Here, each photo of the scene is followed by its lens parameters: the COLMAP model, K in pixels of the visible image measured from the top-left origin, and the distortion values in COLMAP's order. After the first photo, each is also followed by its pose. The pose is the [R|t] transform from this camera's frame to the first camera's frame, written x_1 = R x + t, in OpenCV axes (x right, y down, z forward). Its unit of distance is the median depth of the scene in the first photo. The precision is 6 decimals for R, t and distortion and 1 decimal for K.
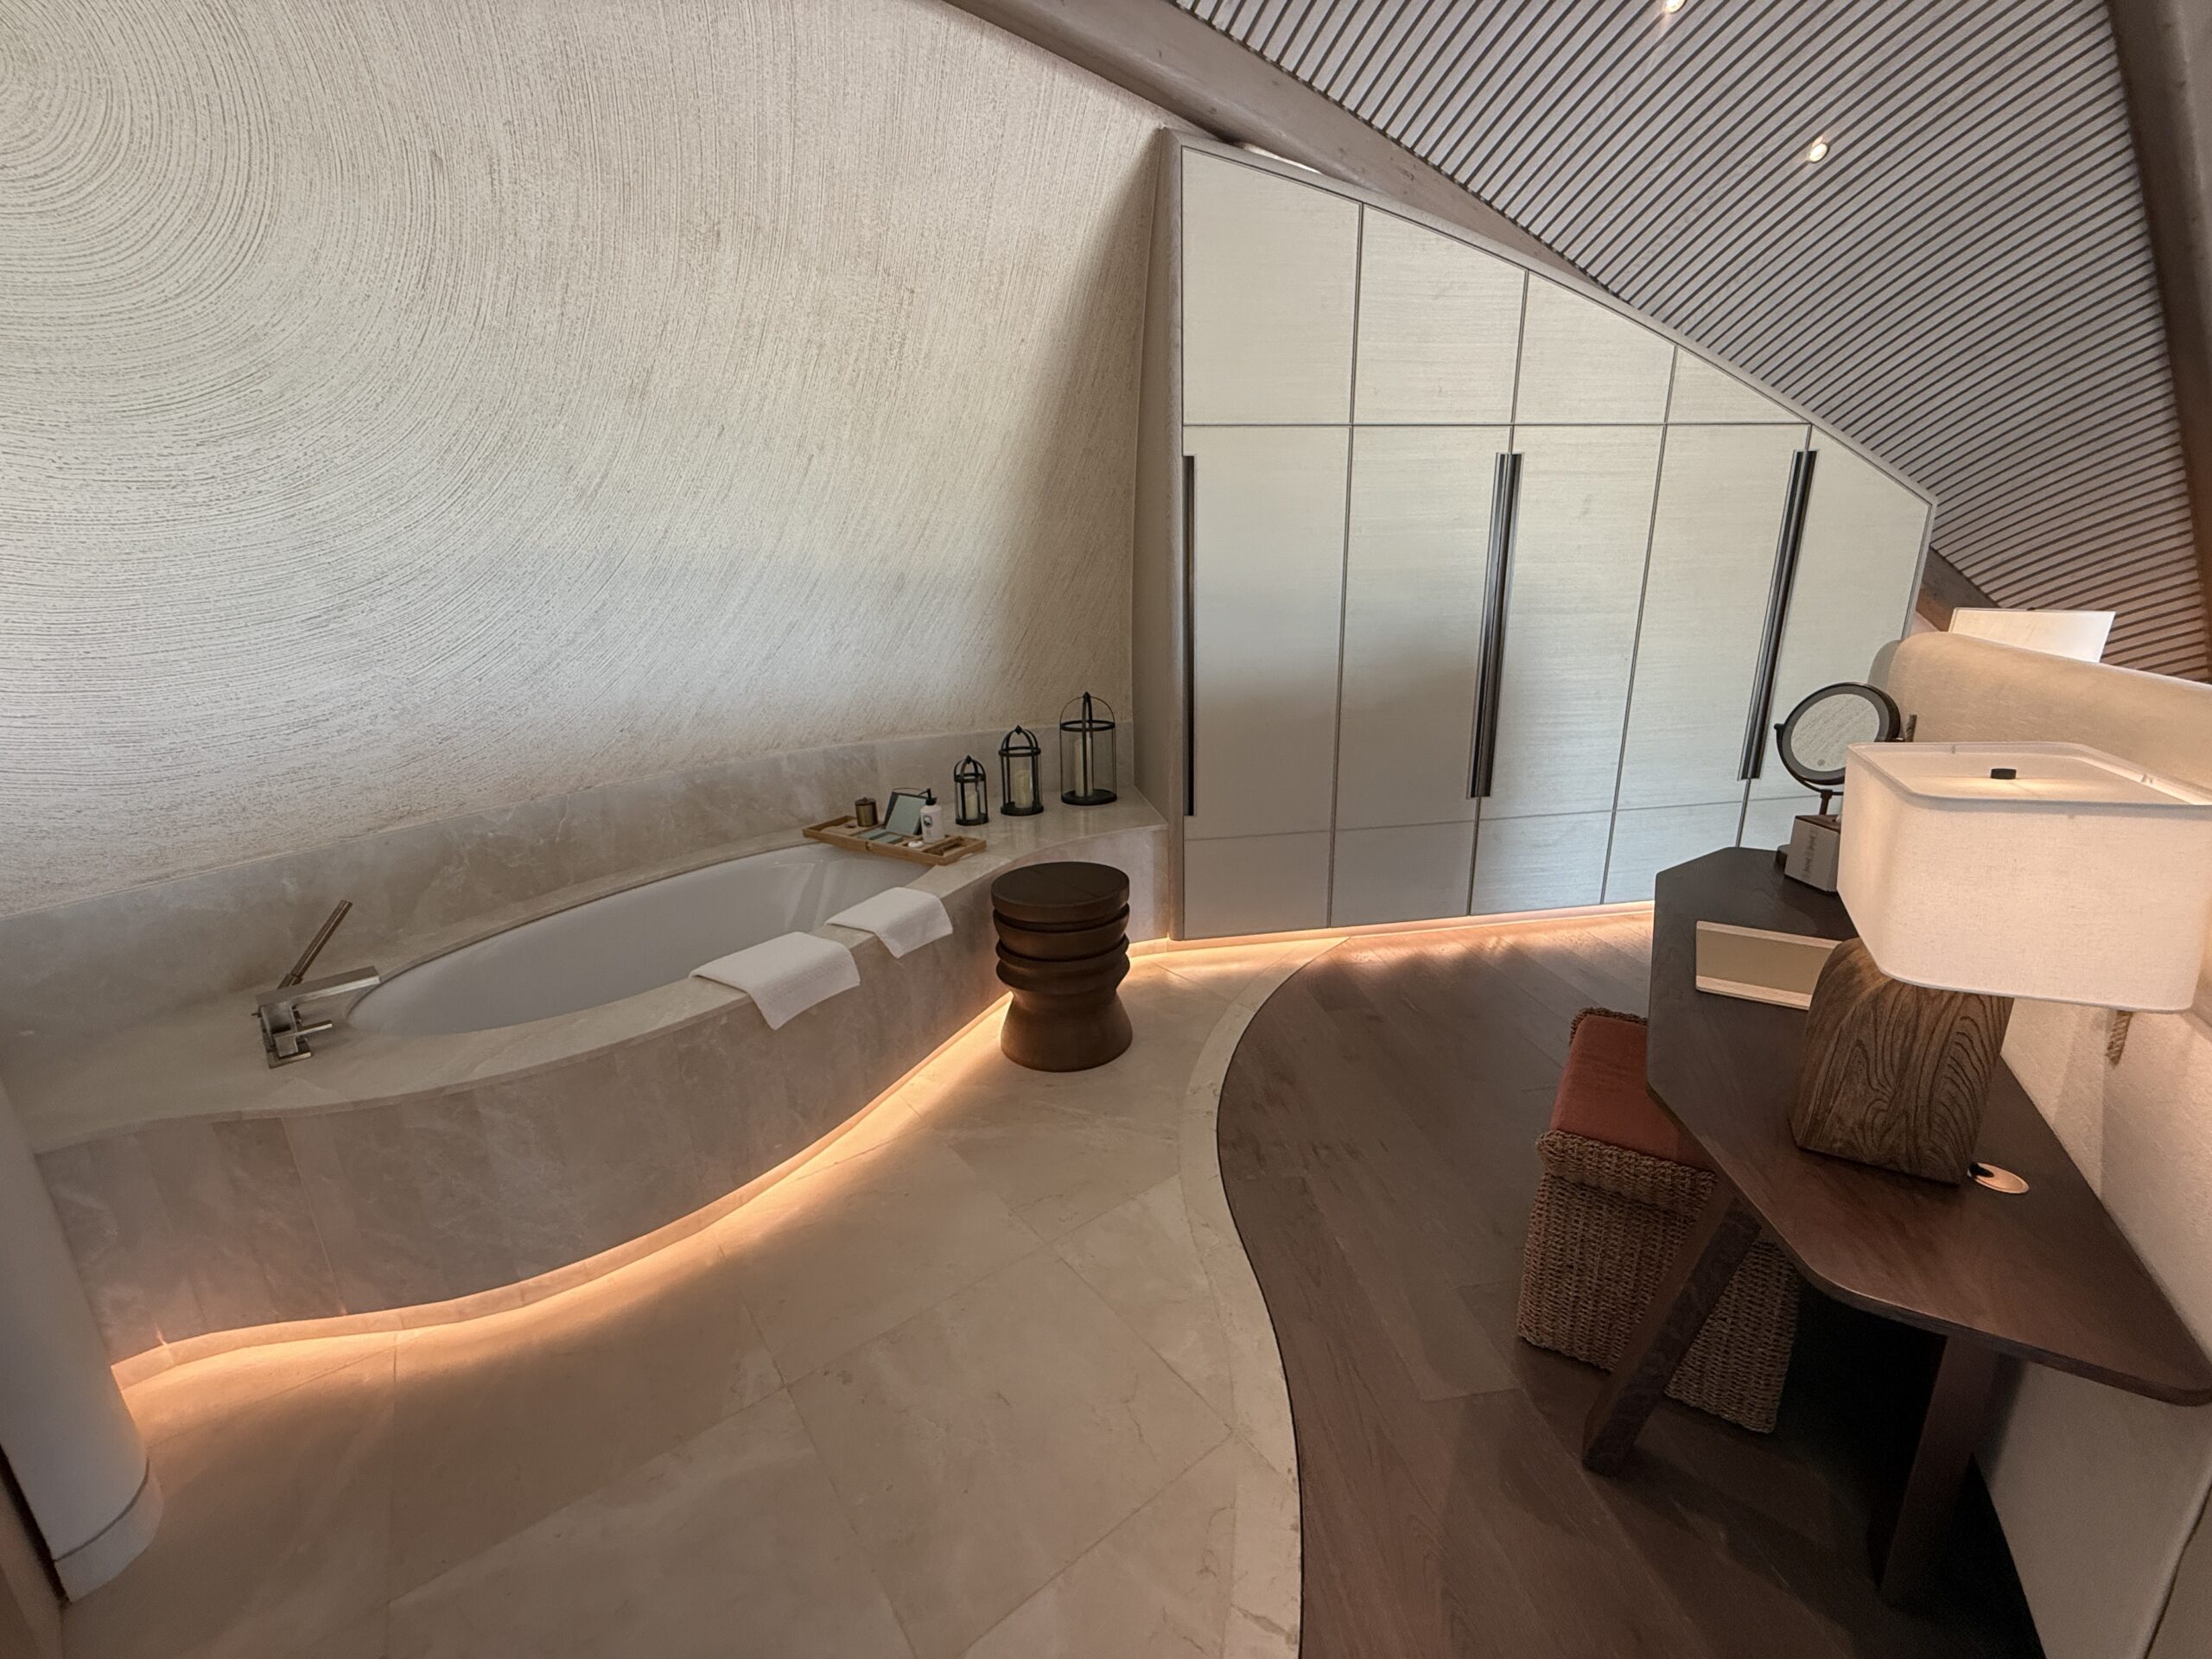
lens RADIAL K [[888.2, 0, 1100.9], [0, 888.2, 827.5], [0, 0, 1]] dist [-0.000500, 0.000980]
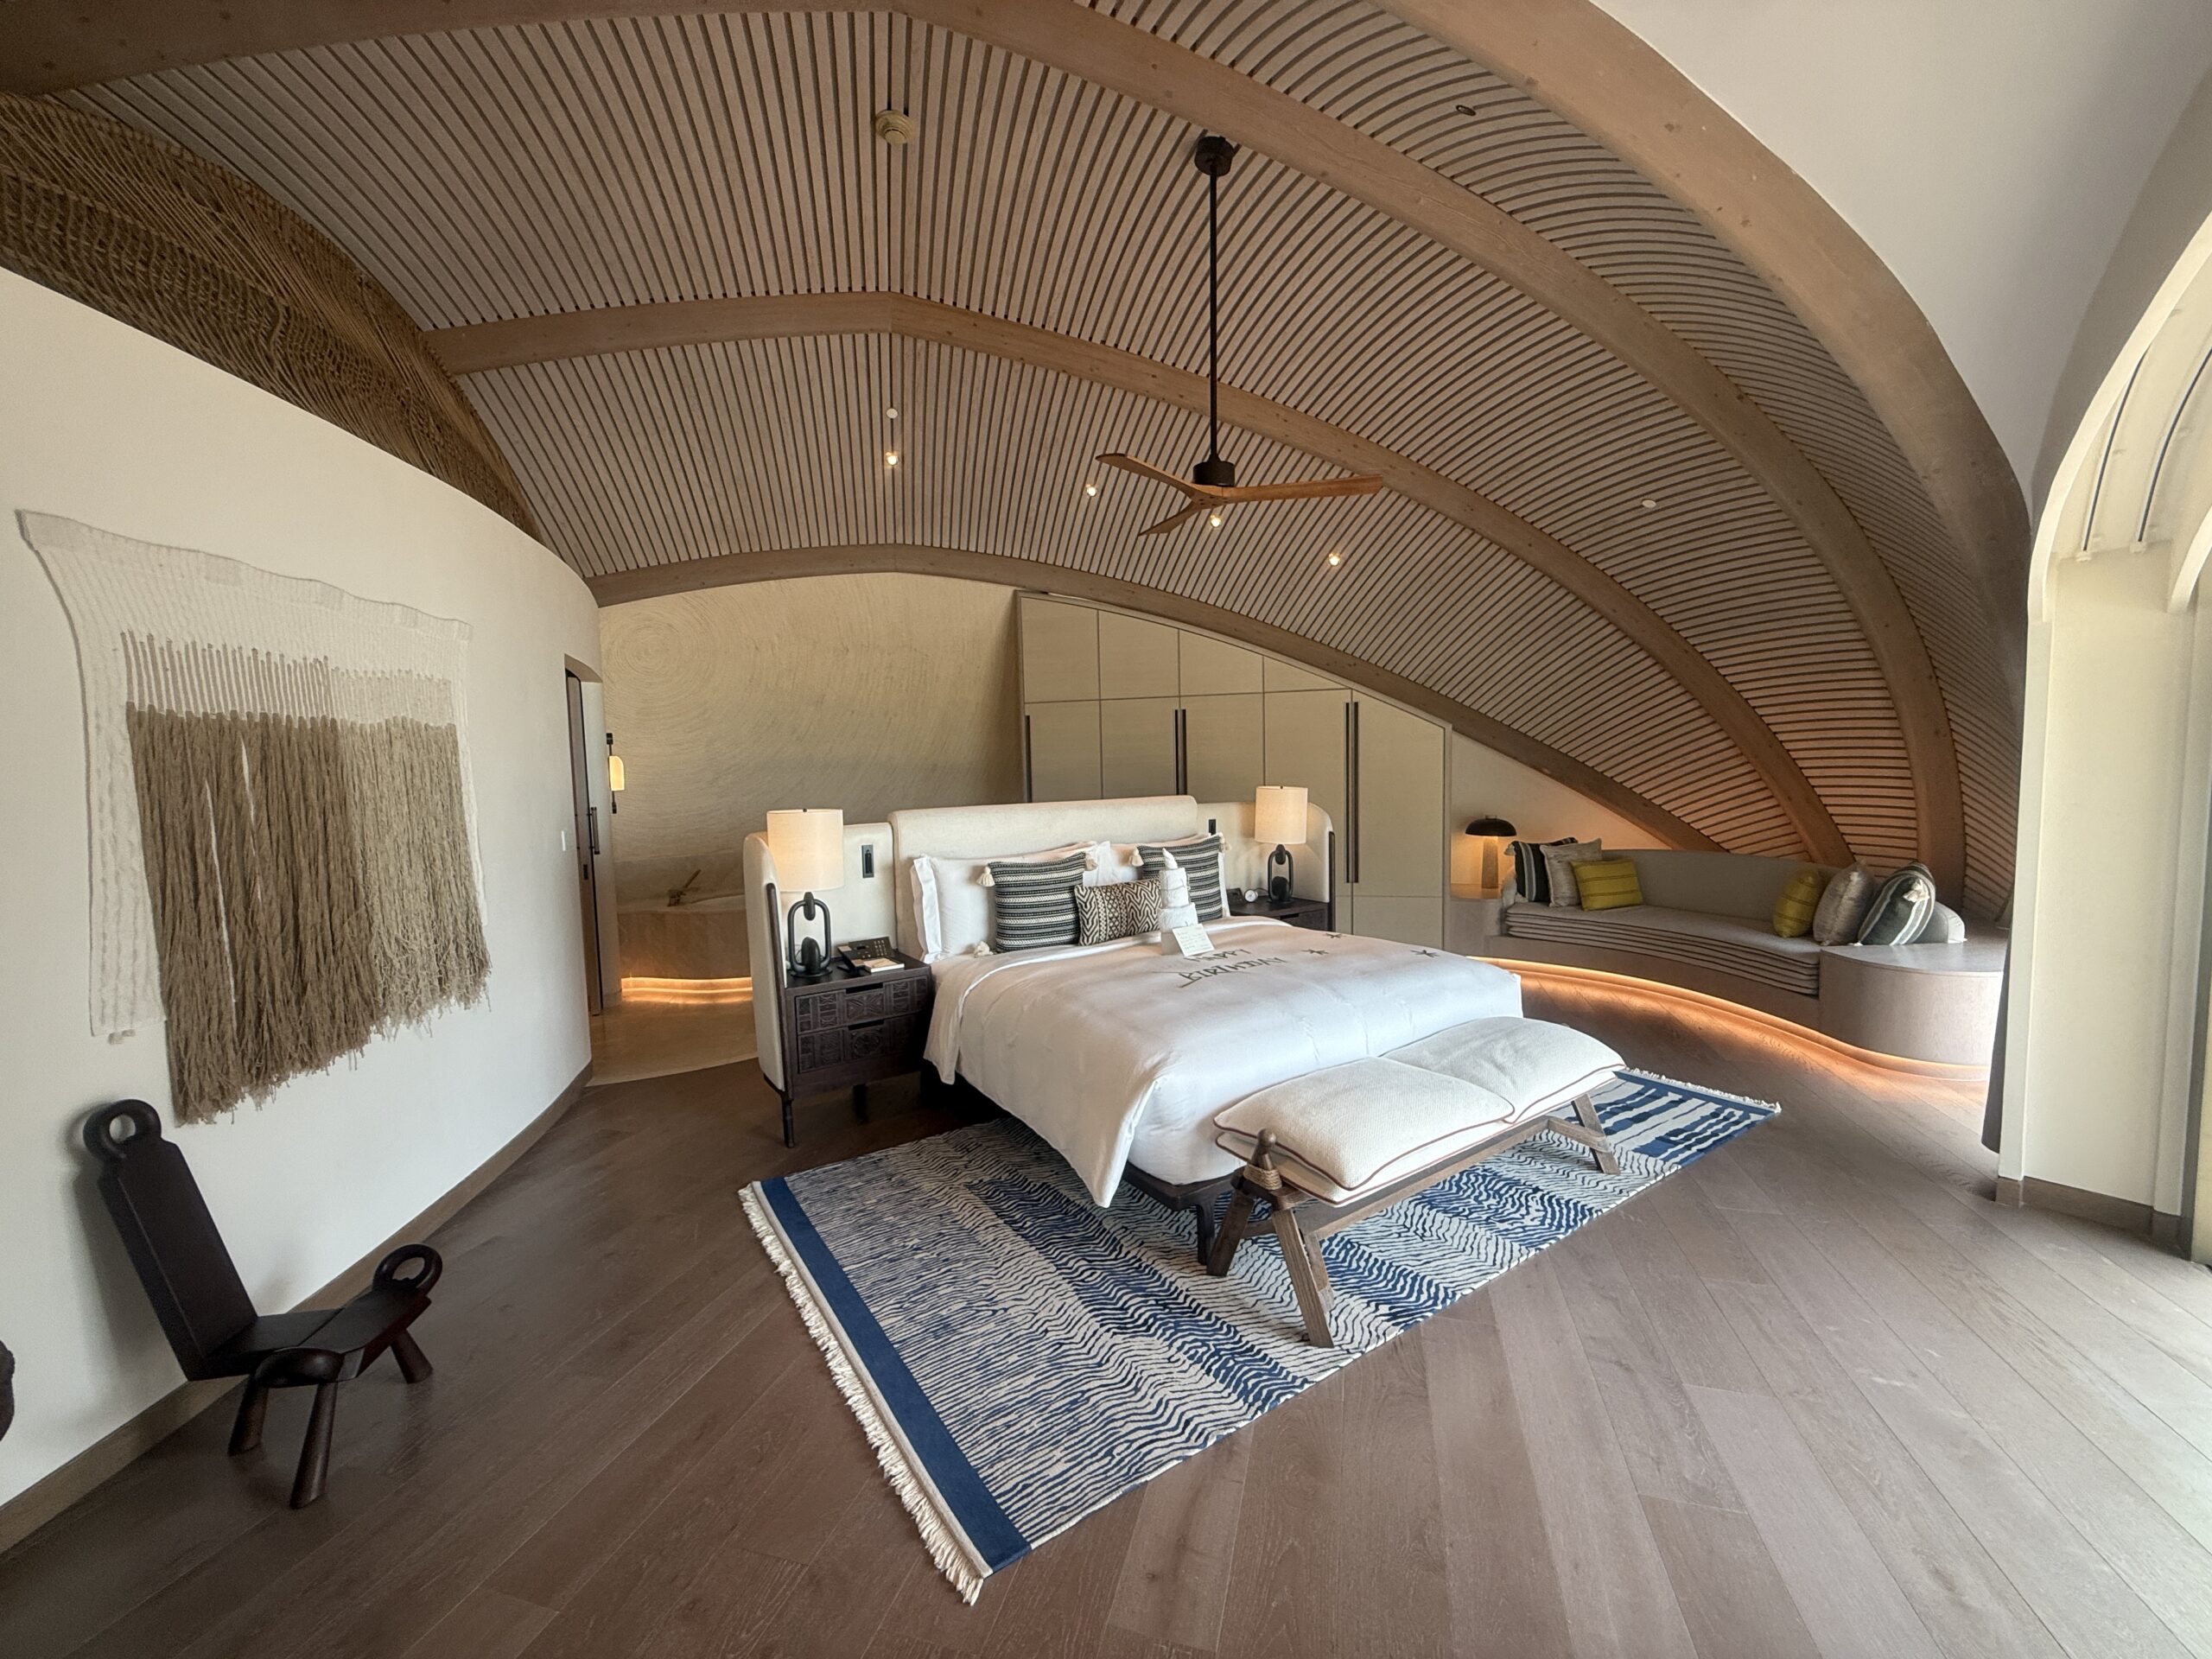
lens RADIAL K [[888.2, 0, 1112.6], [0, 888.2, 833.7], [0, 0, 1]] dist [-0.000500, 0.000980]
pose [[0.918003, 0.035165, -0.395011, 1.307661], [-0.102124, 0.983430, -0.149788, 0.210728], [0.383198, 0.177846, 0.906383, -0.993690]]
